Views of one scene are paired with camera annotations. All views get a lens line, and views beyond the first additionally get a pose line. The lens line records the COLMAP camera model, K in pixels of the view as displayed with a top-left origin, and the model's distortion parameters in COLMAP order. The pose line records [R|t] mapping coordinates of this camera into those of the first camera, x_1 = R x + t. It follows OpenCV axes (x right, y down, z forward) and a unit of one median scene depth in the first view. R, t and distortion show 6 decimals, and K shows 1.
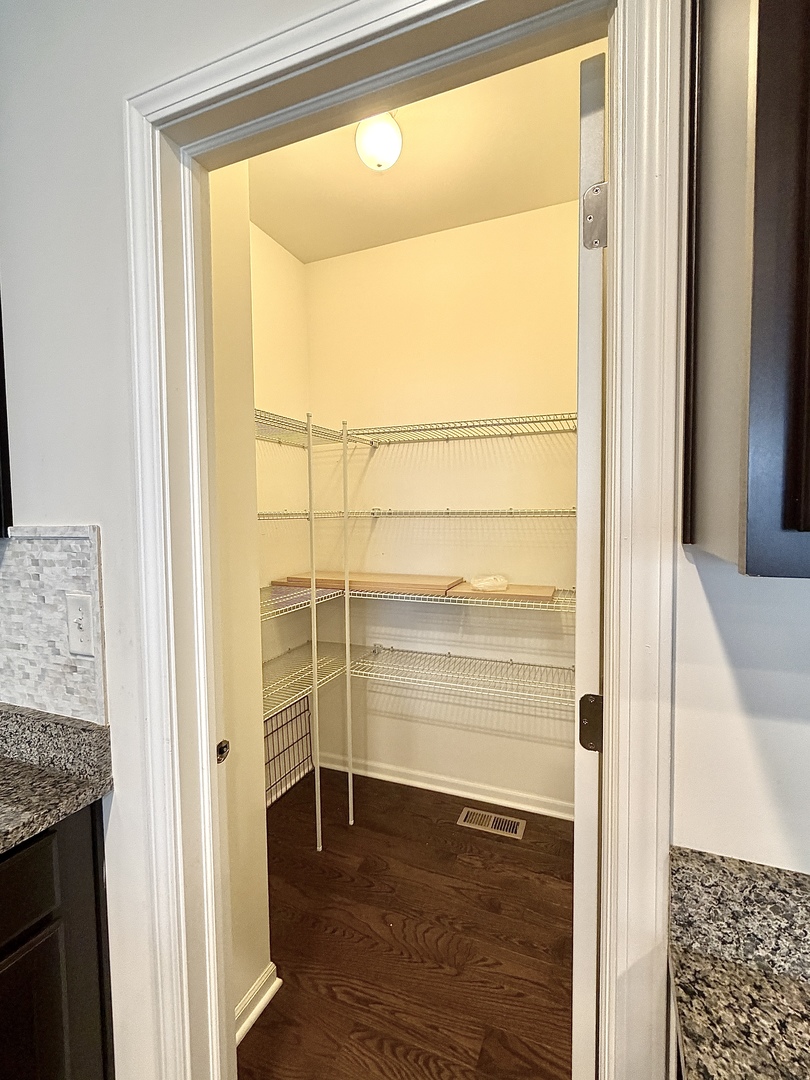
lens RADIAL K [[507.2, 0, 407.3], [0, 507.2, 537.8], [0, 0, 1]] dist [0.000412, 0.000029]
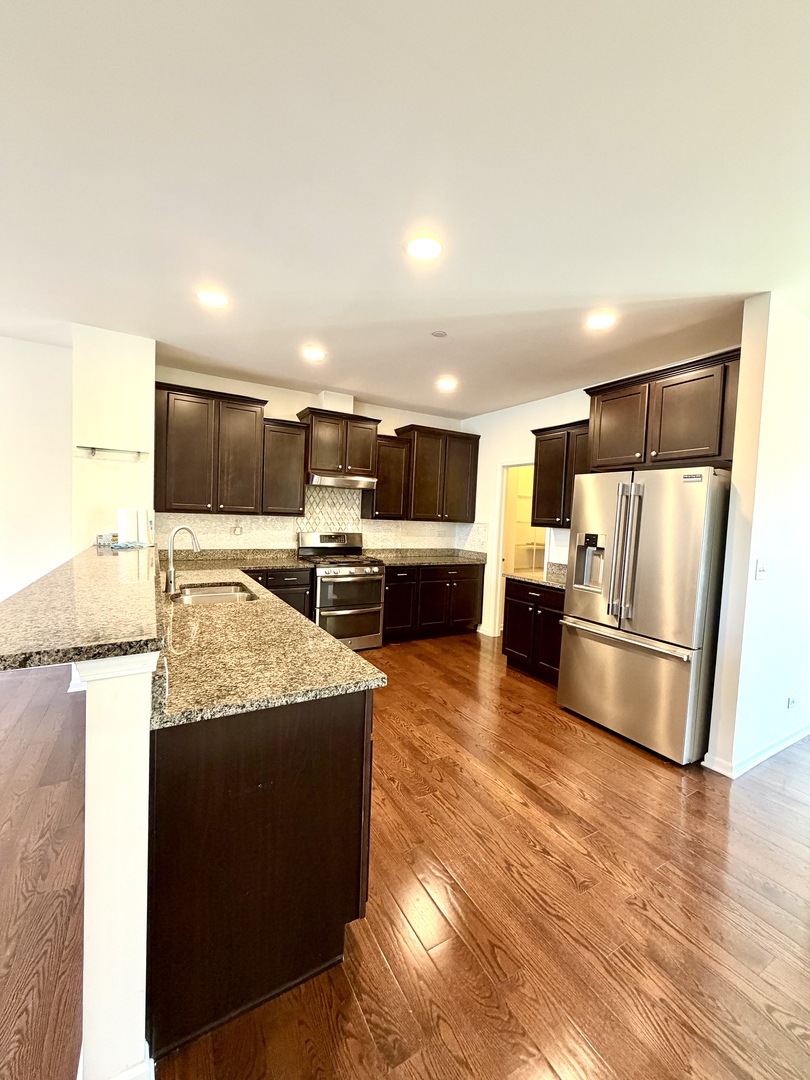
lens RADIAL K [[429.6, 0, 405.4], [0, 429.6, 539.8], [0, 0, 1]] dist [-0.001387, -0.000139]
pose [[0.799516, 0.073632, -0.596114, 1.704400], [-0.082274, 0.996528, 0.012743, 0.206436], [0.594983, 0.038856, 0.802798, -3.744773]]
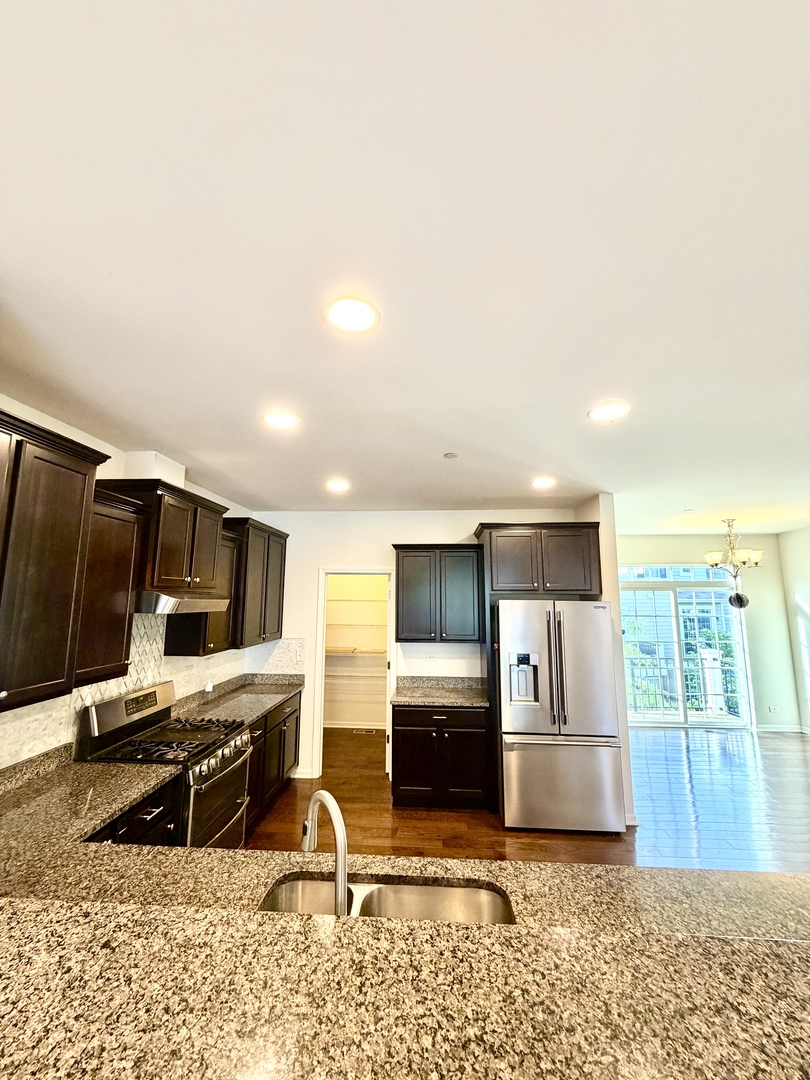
lens RADIAL K [[429.6, 0, 403.3], [0, 429.6, 537.5], [0, 0, 1]] dist [-0.001387, -0.000139]
pose [[0.946319, 0.056372, 0.318281, -1.079315], [0.007625, 0.980507, -0.196334, -0.141280], [-0.323145, 0.188222, 0.927443, -3.615250]]
